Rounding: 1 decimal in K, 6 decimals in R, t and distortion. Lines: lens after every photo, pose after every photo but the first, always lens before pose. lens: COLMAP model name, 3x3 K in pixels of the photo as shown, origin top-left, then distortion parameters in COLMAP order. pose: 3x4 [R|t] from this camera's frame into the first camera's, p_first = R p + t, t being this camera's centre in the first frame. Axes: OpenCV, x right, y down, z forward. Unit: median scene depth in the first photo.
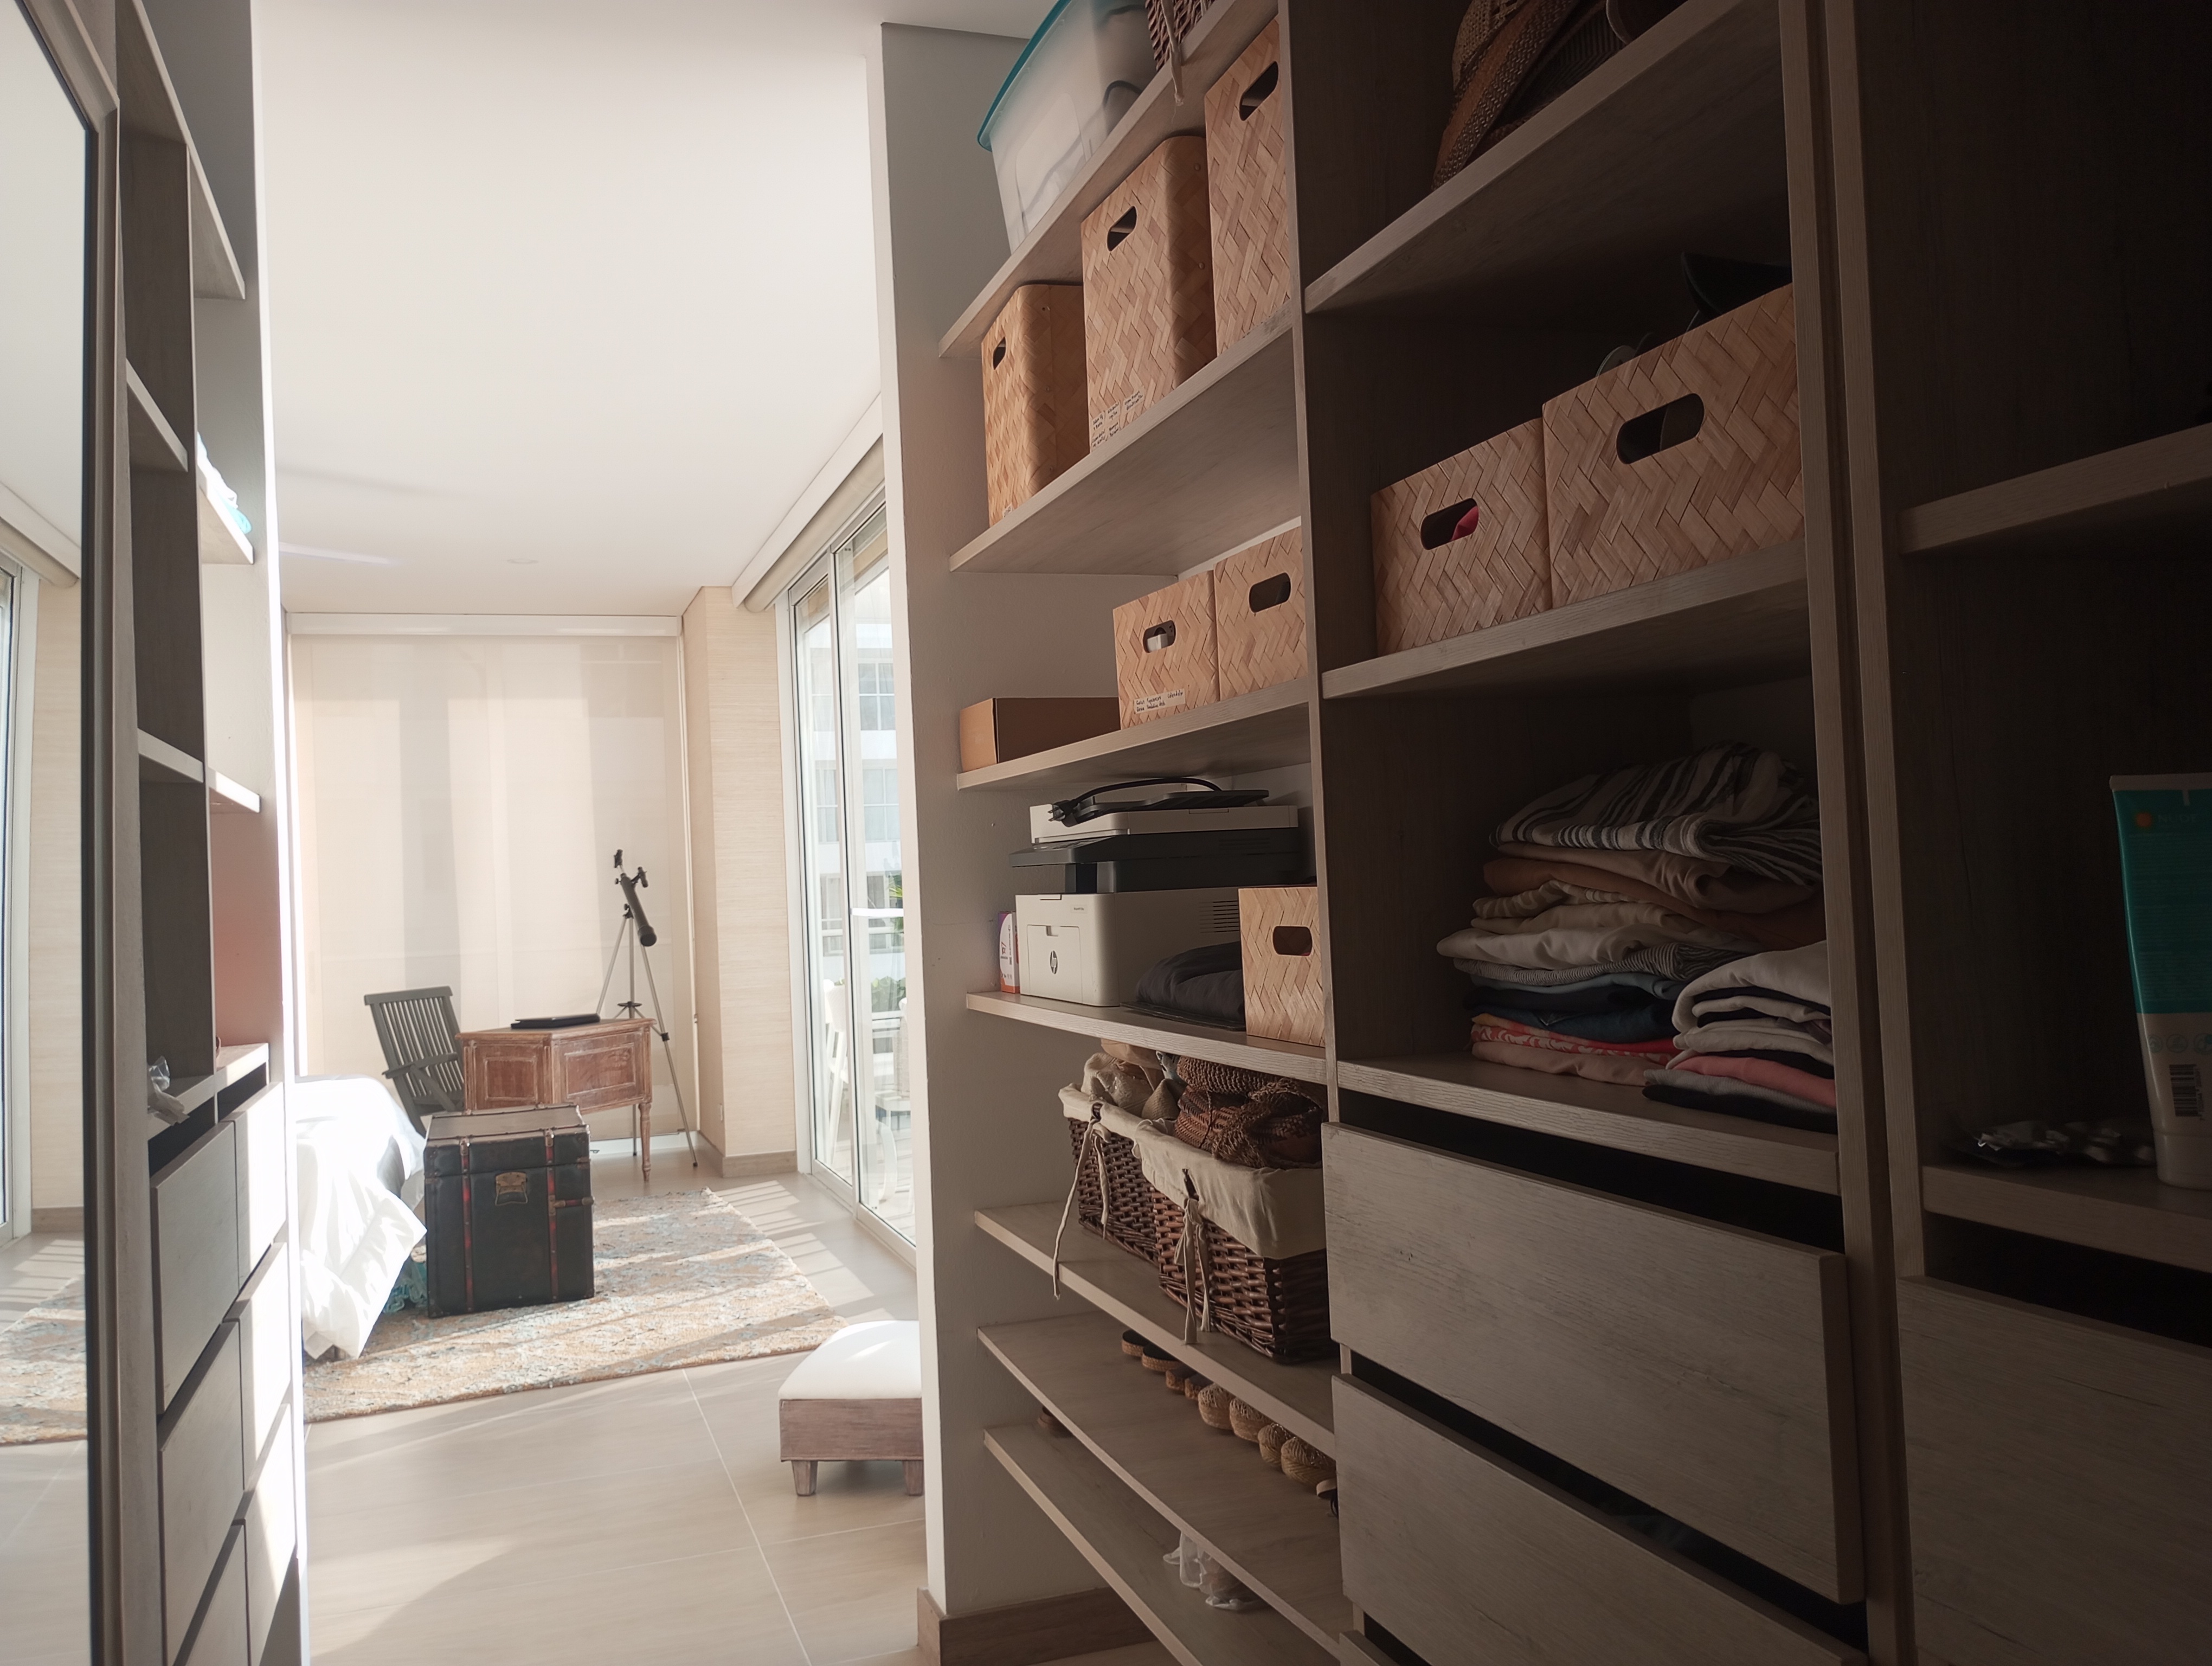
lens RADIAL K [[1862.4, 0, 1106.0], [0, 1862.4, 833.0], [0, 0, 1]] dist [0.079273, -0.092312]
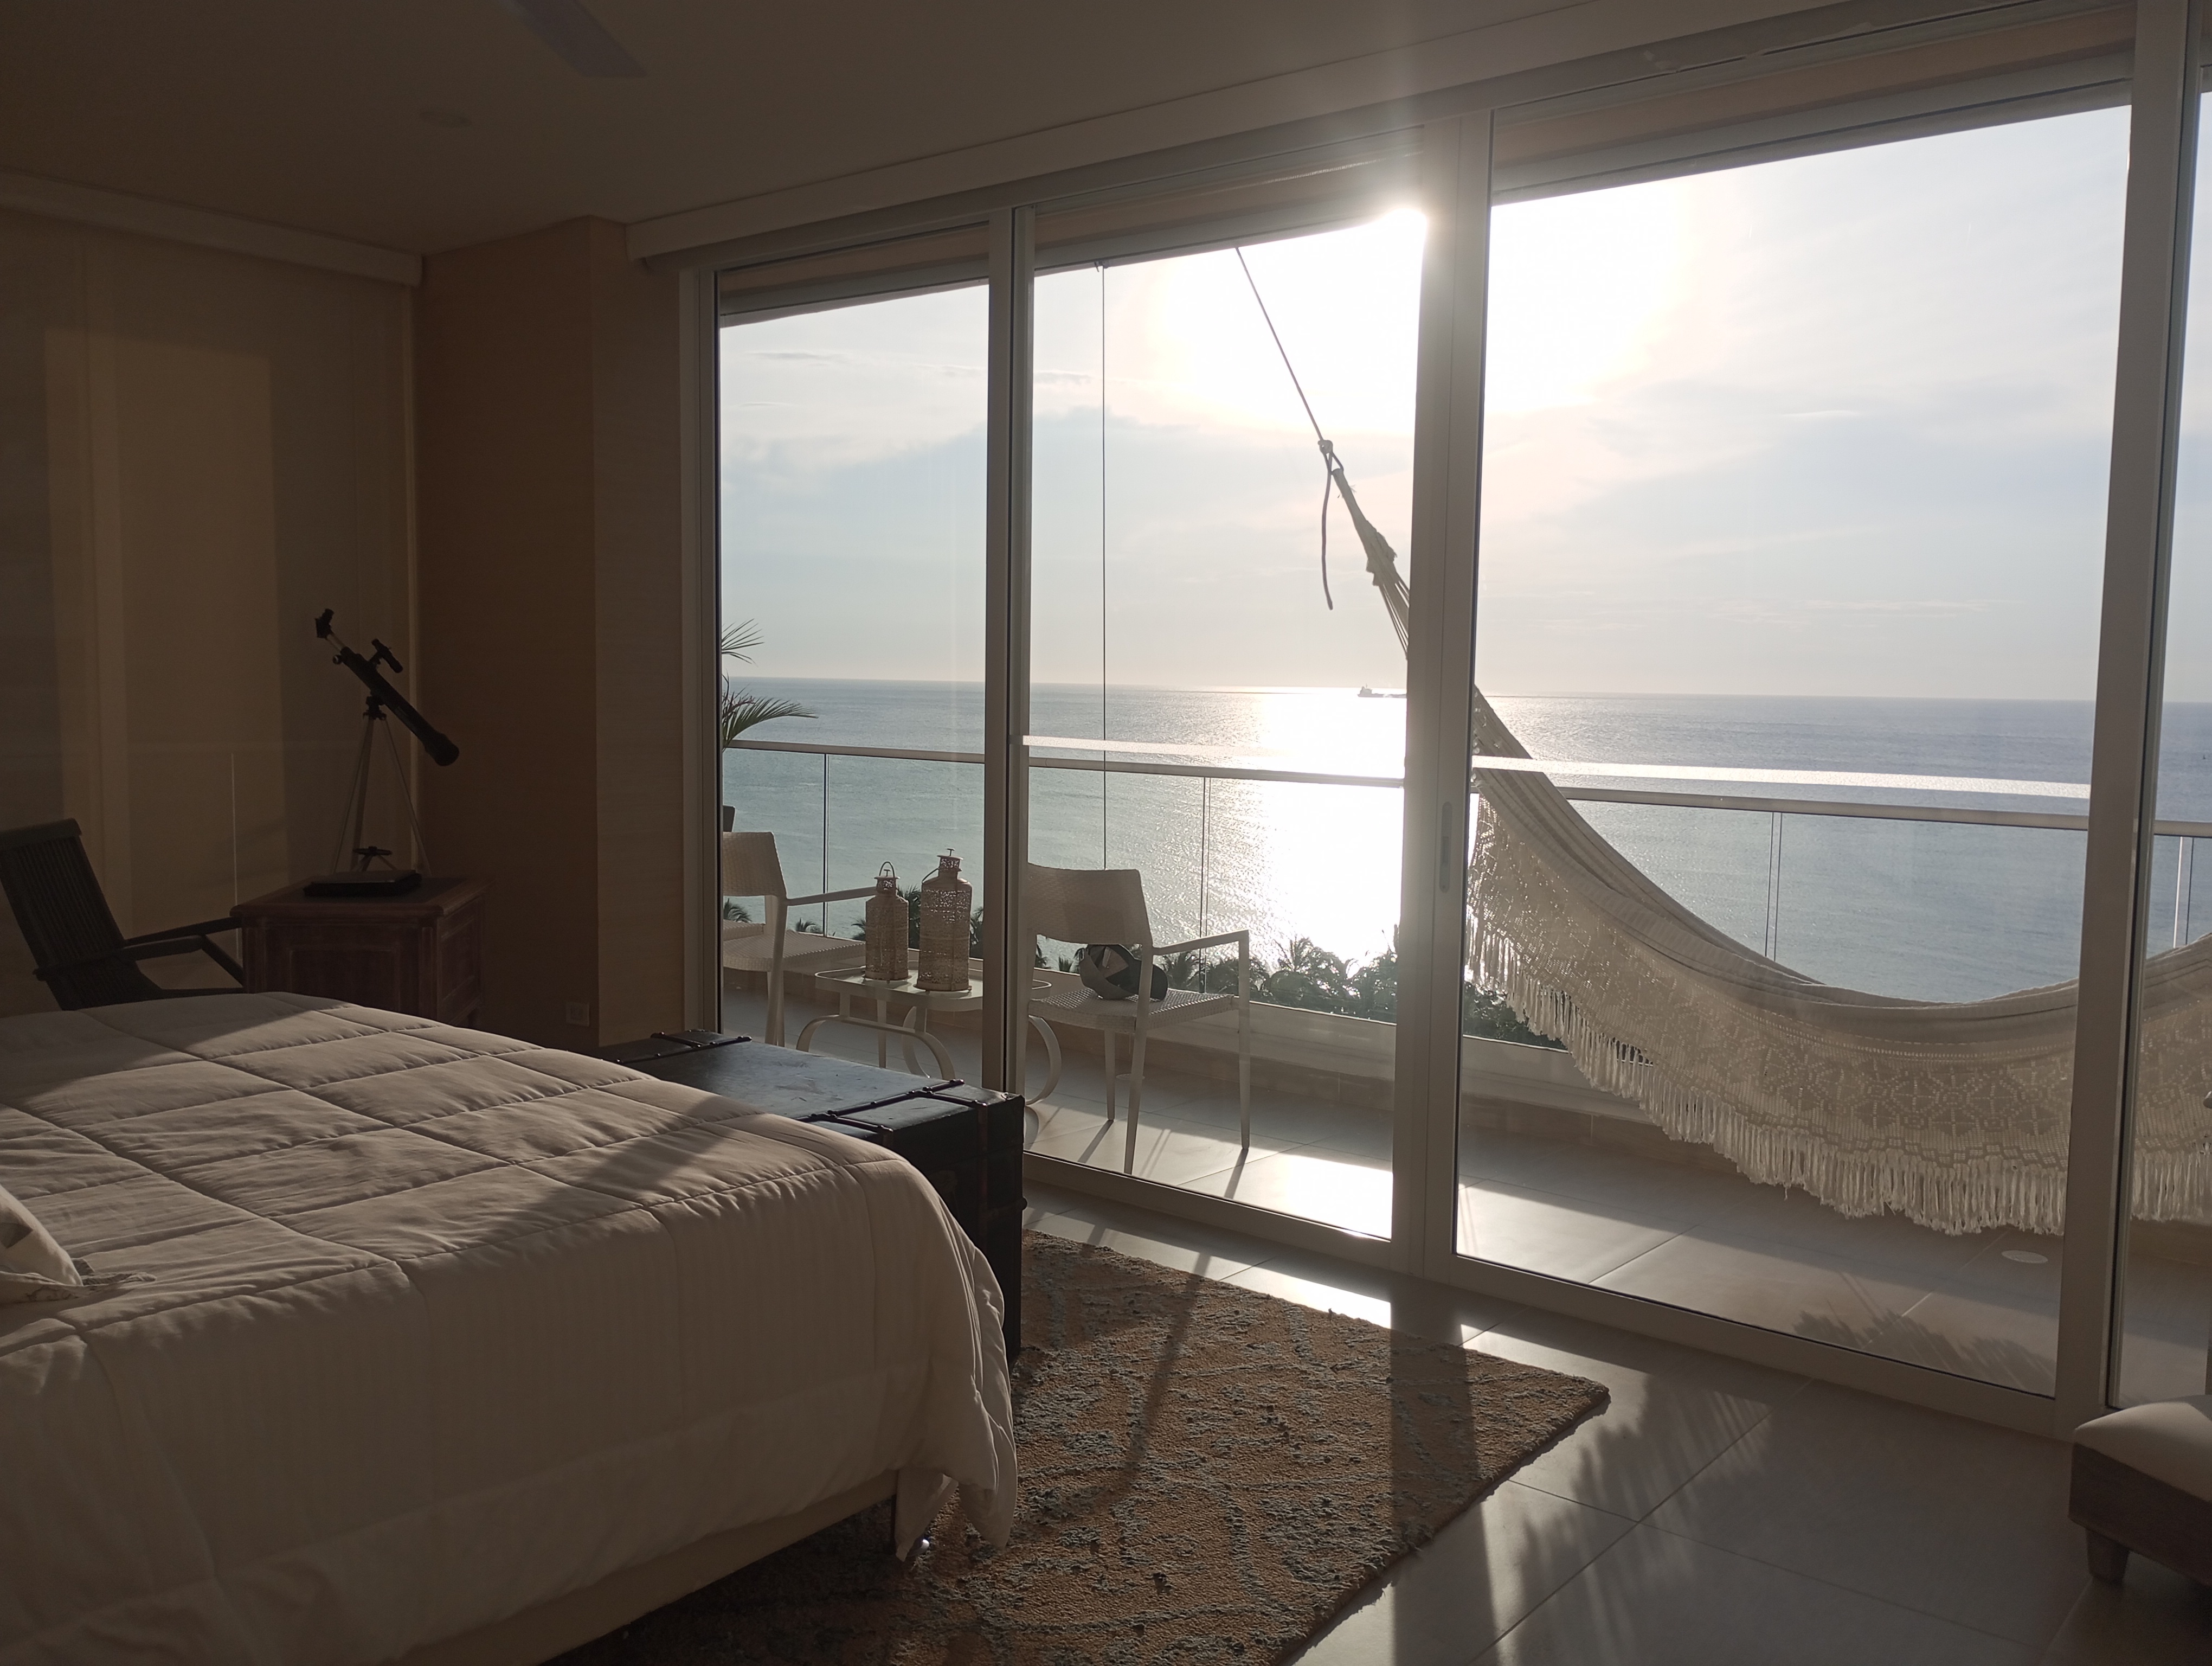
lens RADIAL K [[1862.4, 0, 1106.0], [0, 1862.4, 833.0], [0, 0, 1]] dist [0.079273, -0.092312]
pose [[0.850500, 0.011778, 0.525844, -0.384008], [-0.064511, 0.994537, 0.082063, 0.015358], [-0.522005, -0.103717, 0.846613, 0.317897]]
